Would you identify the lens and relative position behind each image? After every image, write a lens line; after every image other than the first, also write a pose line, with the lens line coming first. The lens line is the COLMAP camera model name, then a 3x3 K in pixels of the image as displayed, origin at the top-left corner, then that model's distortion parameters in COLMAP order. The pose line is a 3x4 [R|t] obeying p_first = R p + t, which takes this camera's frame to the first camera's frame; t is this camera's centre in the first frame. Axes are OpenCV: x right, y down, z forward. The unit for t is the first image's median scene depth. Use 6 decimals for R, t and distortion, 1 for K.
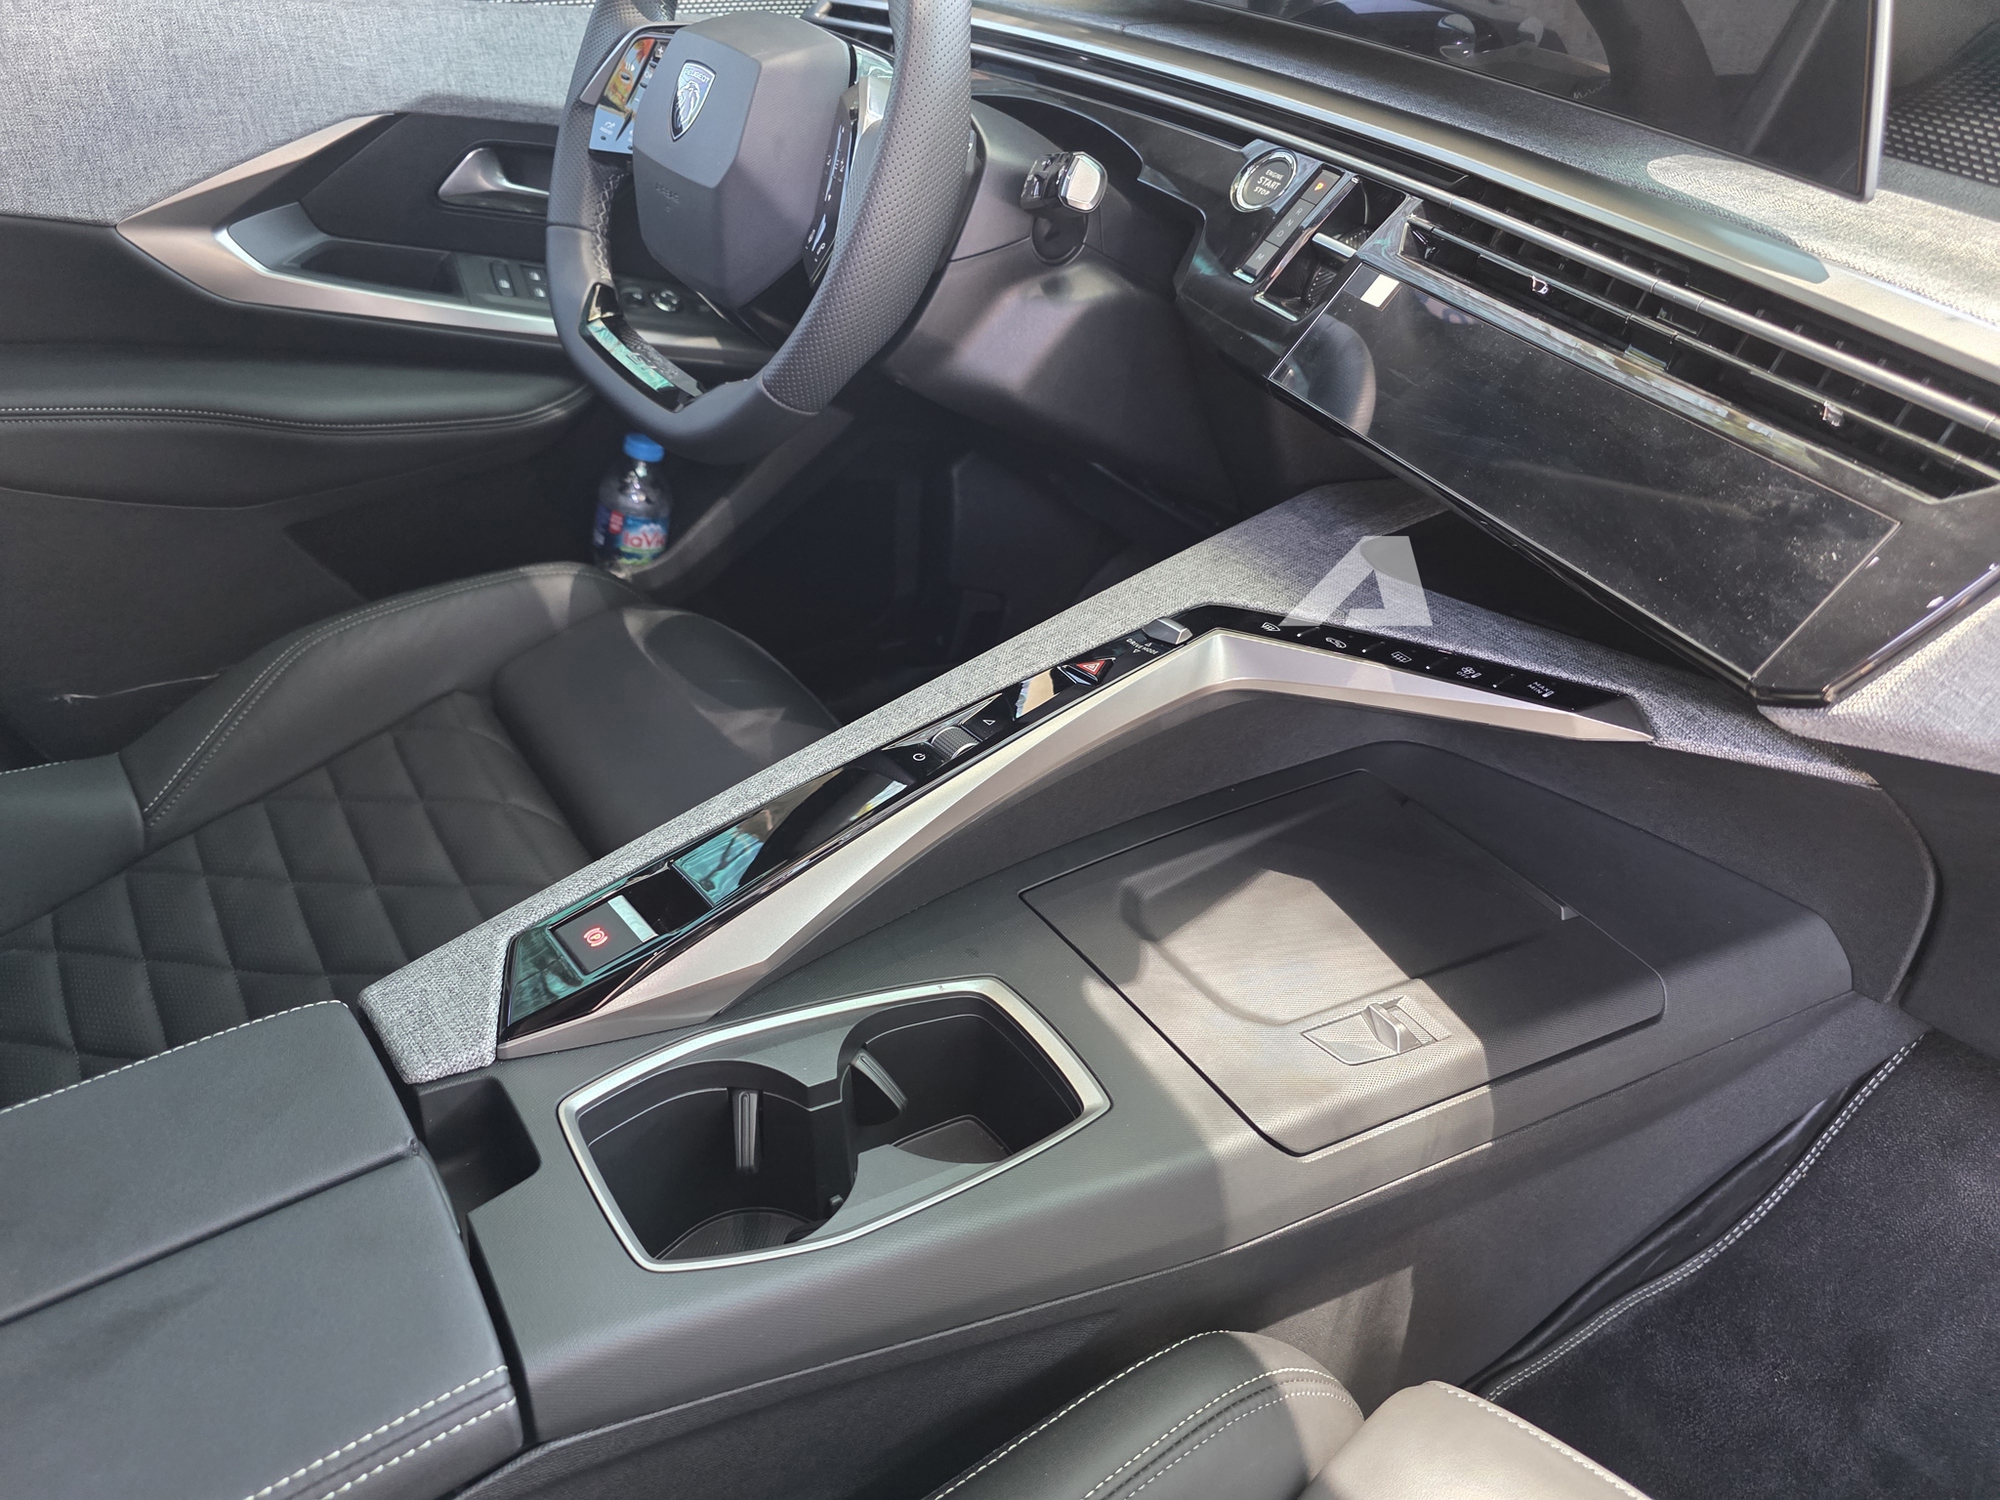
lens RADIAL K [[1379.6, 0, 991.1], [0, 1379.6, 742.9], [0, 0, 1]] dist [0.007614, -0.006983]
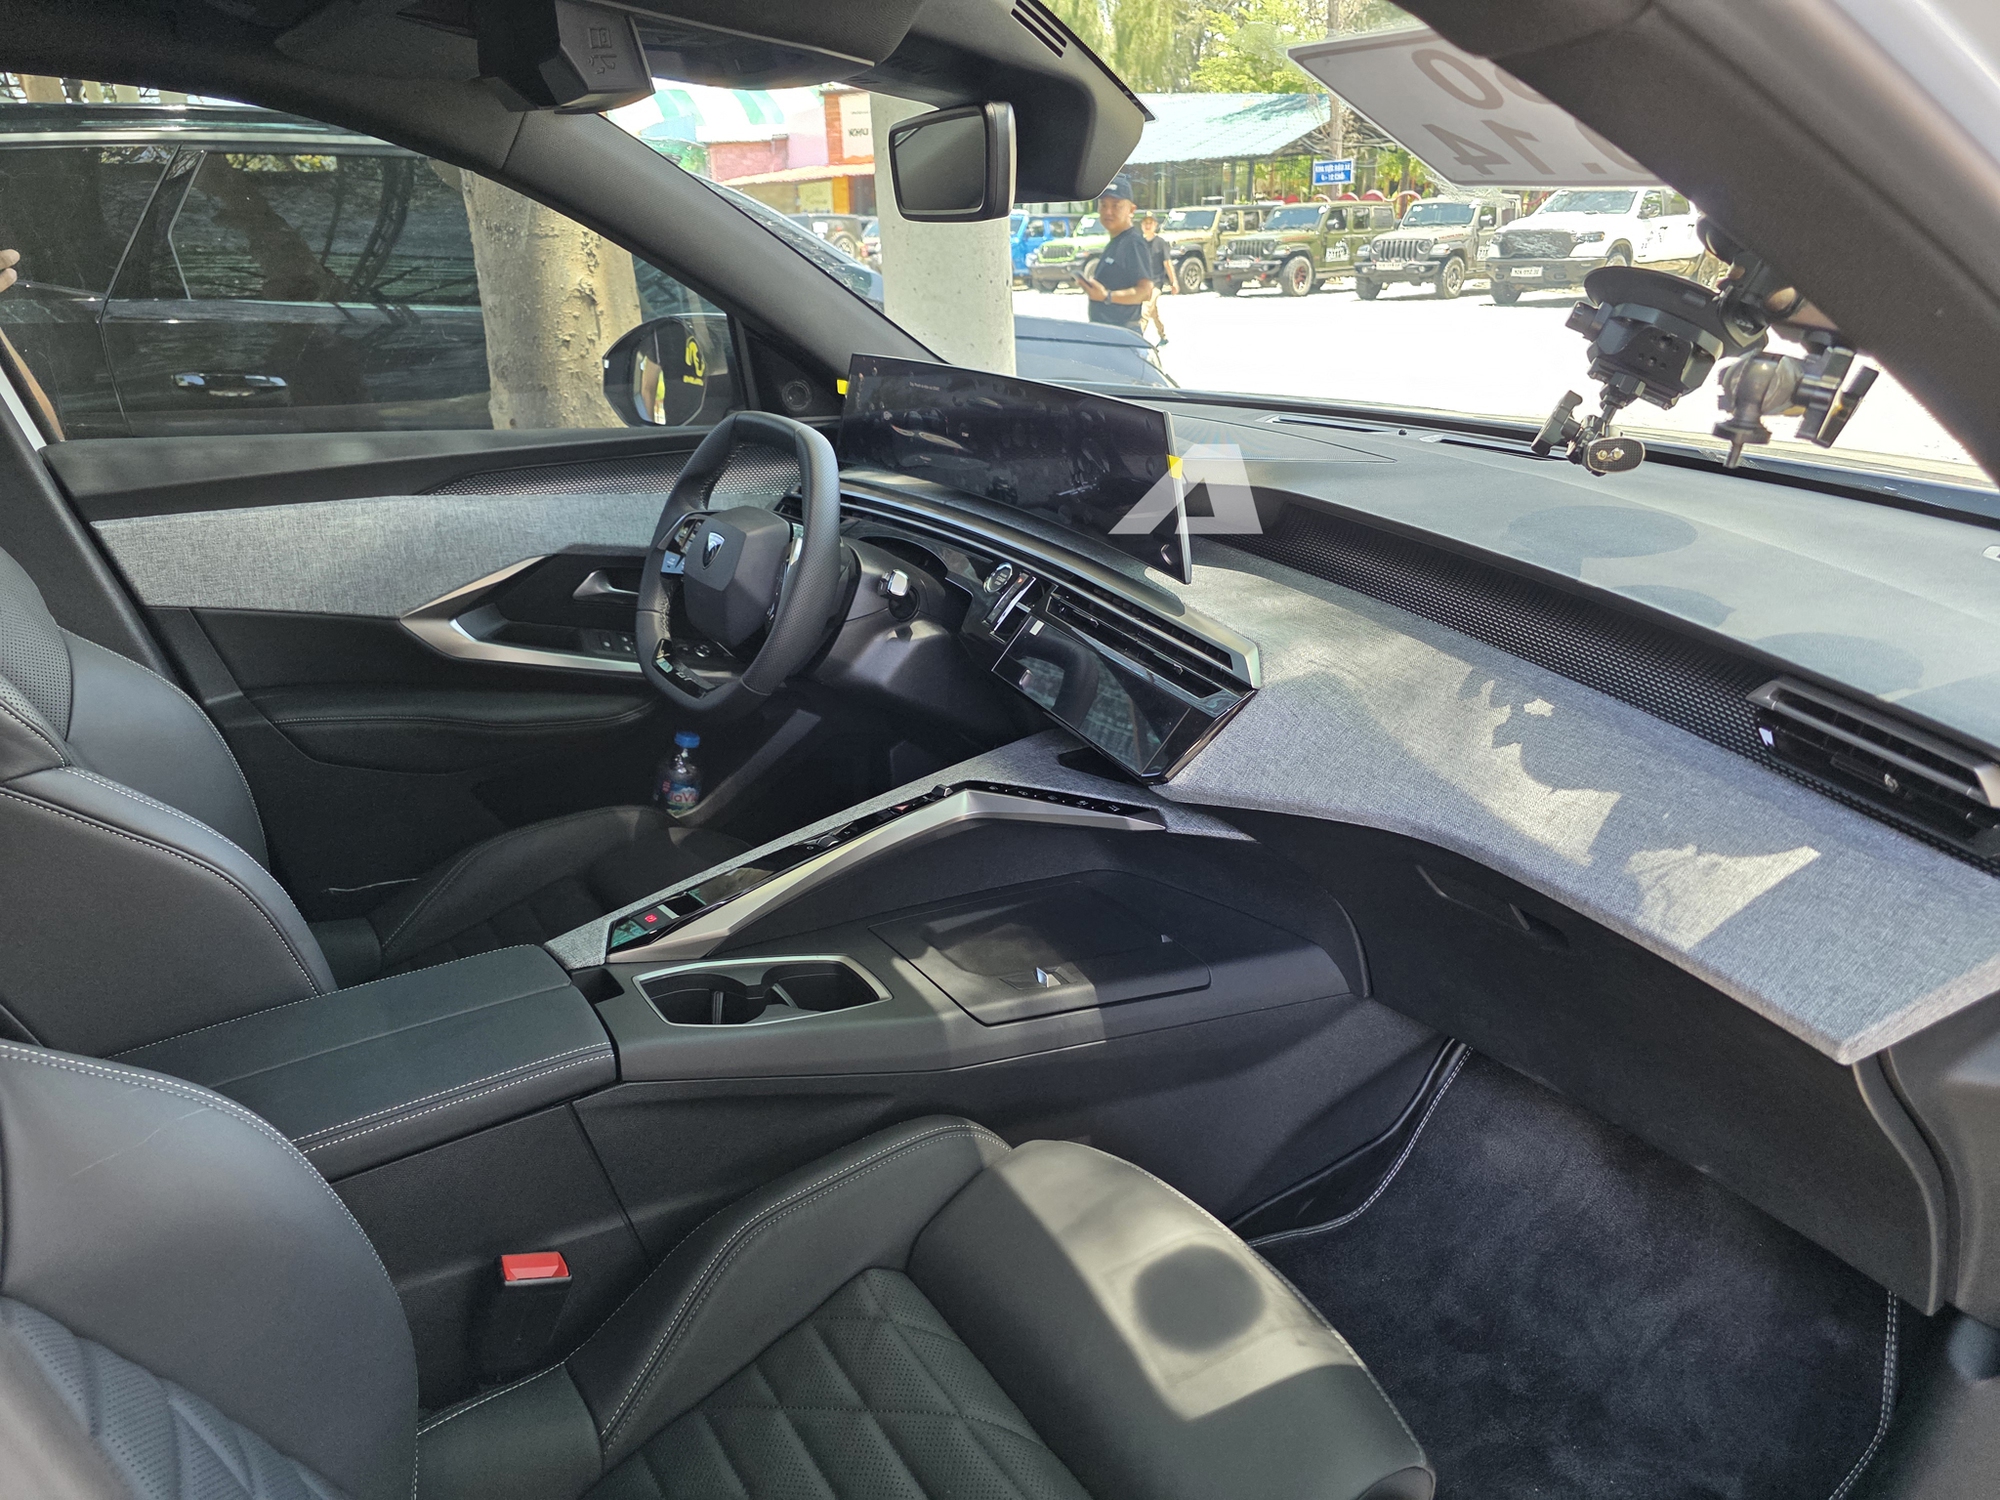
lens RADIAL K [[1367.2, 0, 999.1], [0, 1367.2, 721.8], [0, 0, 1]] dist [0.039367, -0.045163]
pose [[0.999220, -0.032979, -0.021735, 0.224604], [0.026076, 0.964132, -0.264140, 0.301108], [0.029667, 0.263367, 0.964239, -0.810398]]
